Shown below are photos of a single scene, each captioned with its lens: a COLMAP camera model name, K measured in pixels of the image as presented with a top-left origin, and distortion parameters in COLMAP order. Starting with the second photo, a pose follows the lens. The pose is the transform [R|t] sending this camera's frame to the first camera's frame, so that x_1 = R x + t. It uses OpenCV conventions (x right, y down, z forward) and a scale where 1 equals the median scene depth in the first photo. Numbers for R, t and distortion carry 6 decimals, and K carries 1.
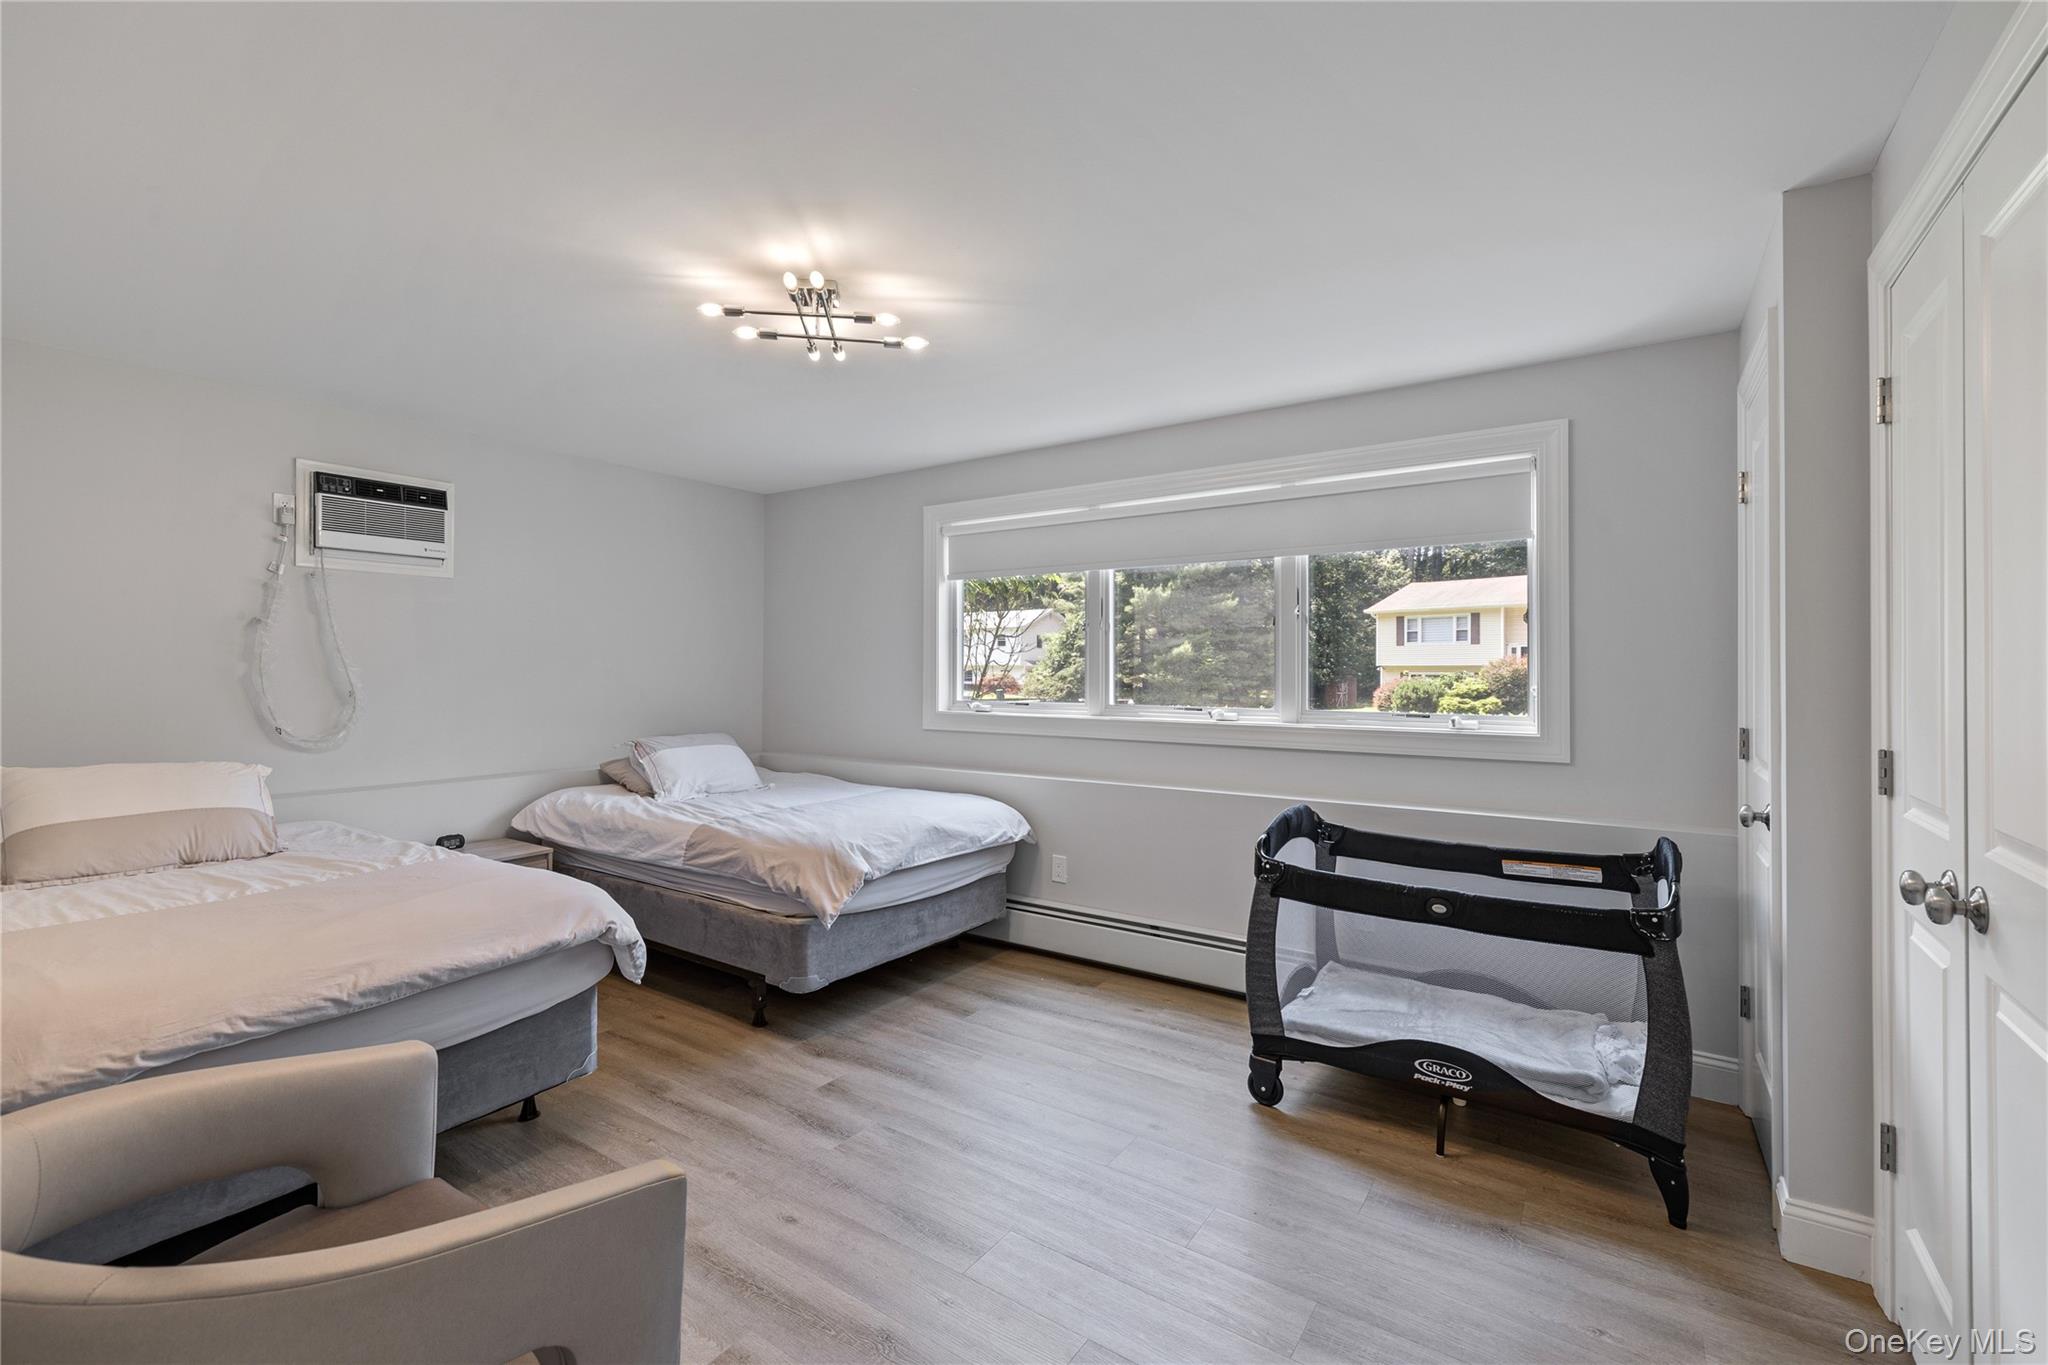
lens RADIAL K [[877.7, 0, 1020.4], [0, 877.7, 673.7], [0, 0, 1]] dist [-0.004909, -0.000442]
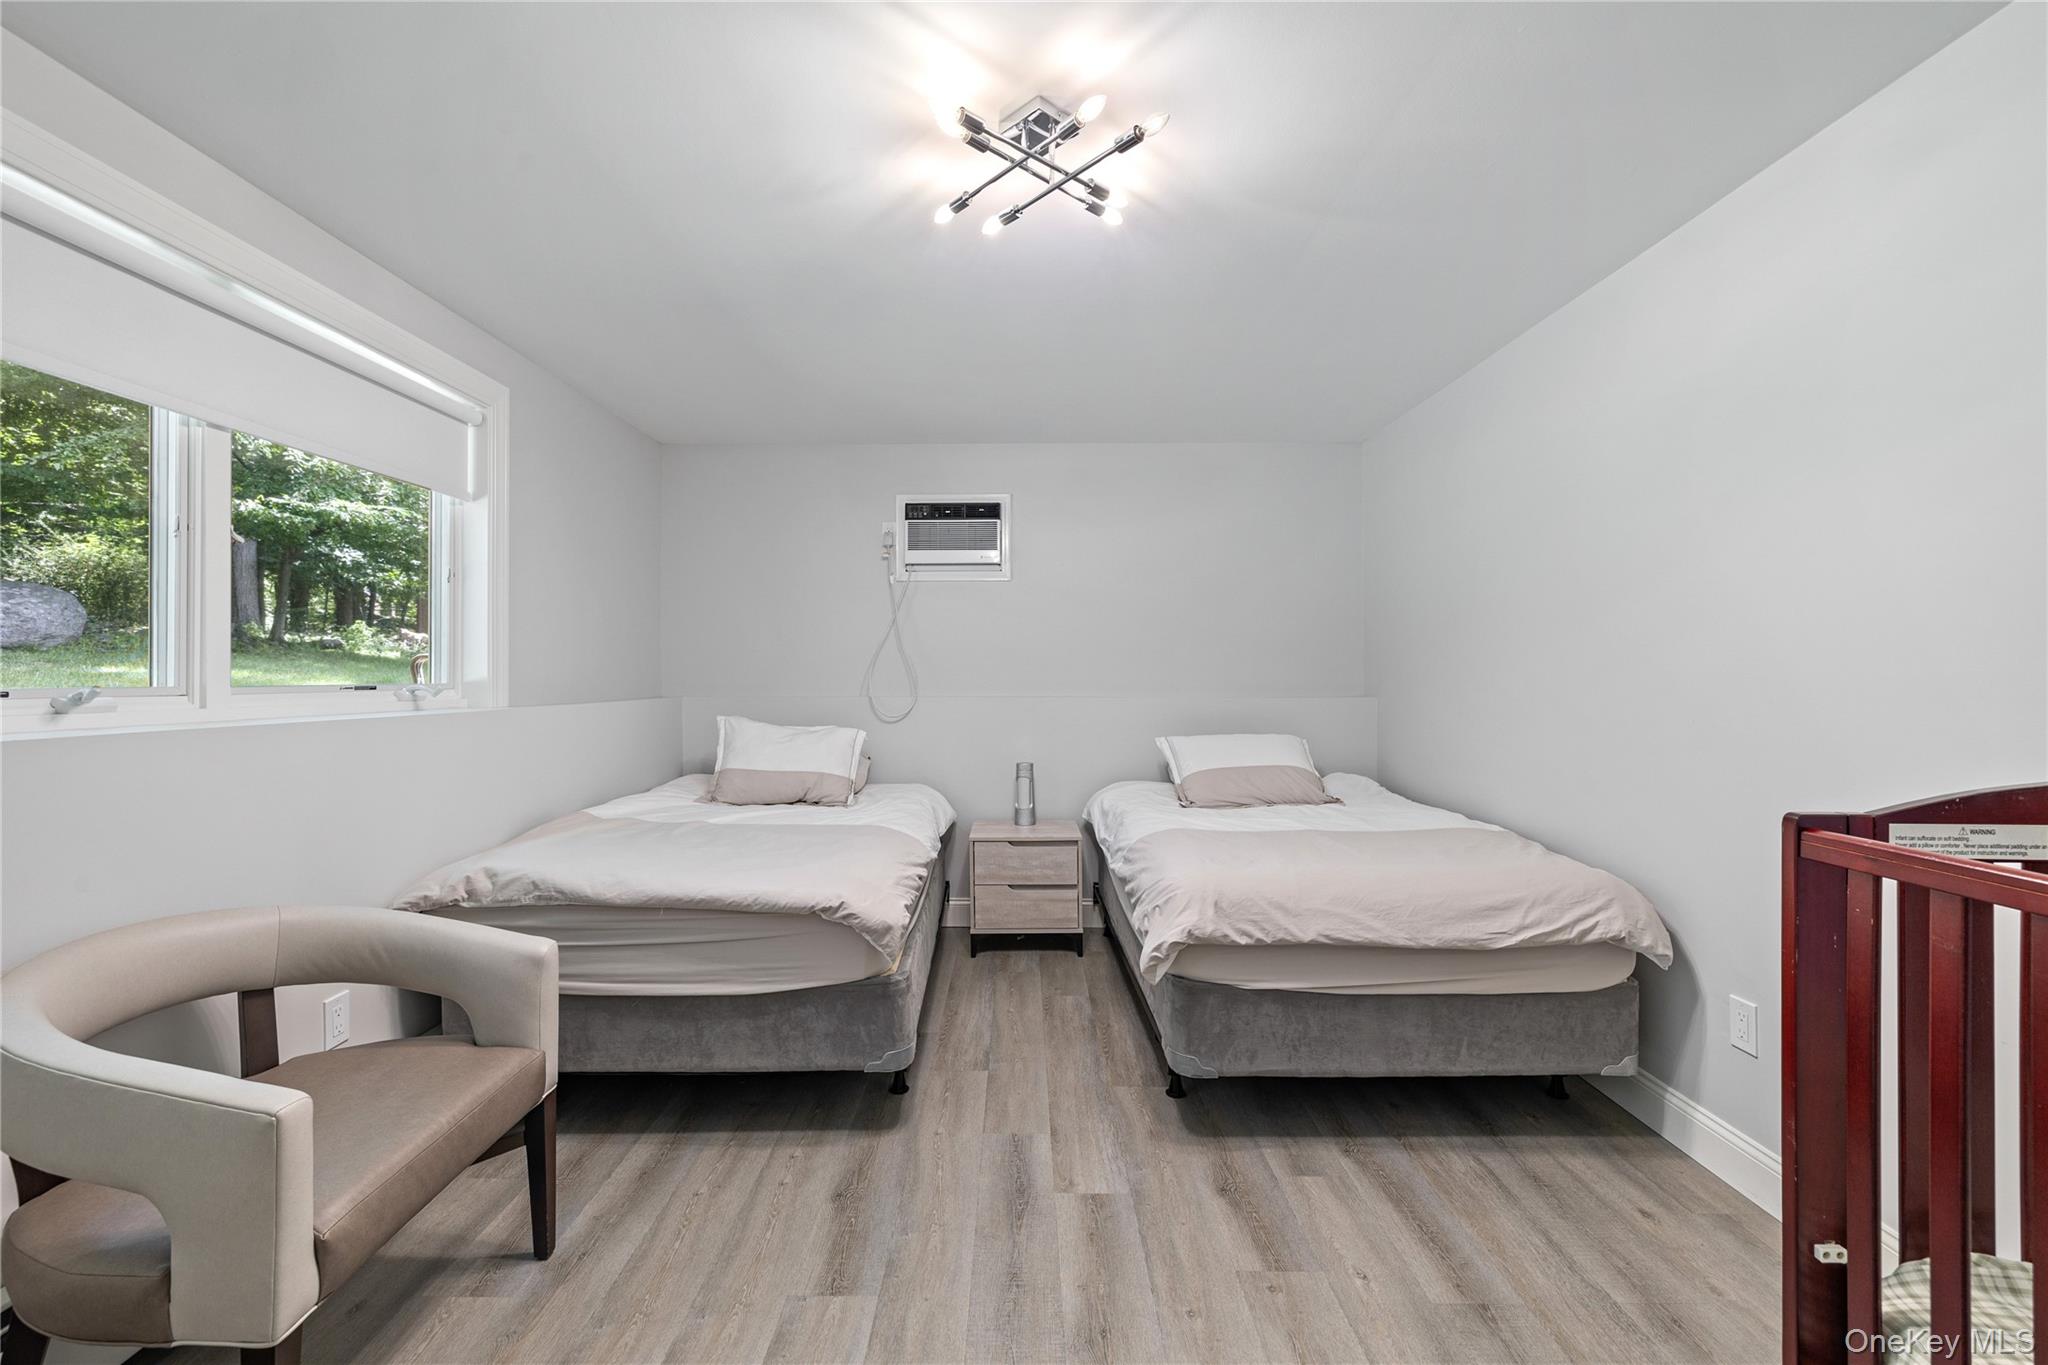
lens RADIAL K [[830.8, 0, 1024.0], [0, 830.8, 682.5], [0, 0, 1]] dist [-0.001204, -0.000093]
pose [[0.564513, -0.001697, -0.825423, 0.243434], [0.002785, 0.999996, -0.000152, 0.022039], [0.825420, -0.002213, 0.564515, 0.435788]]
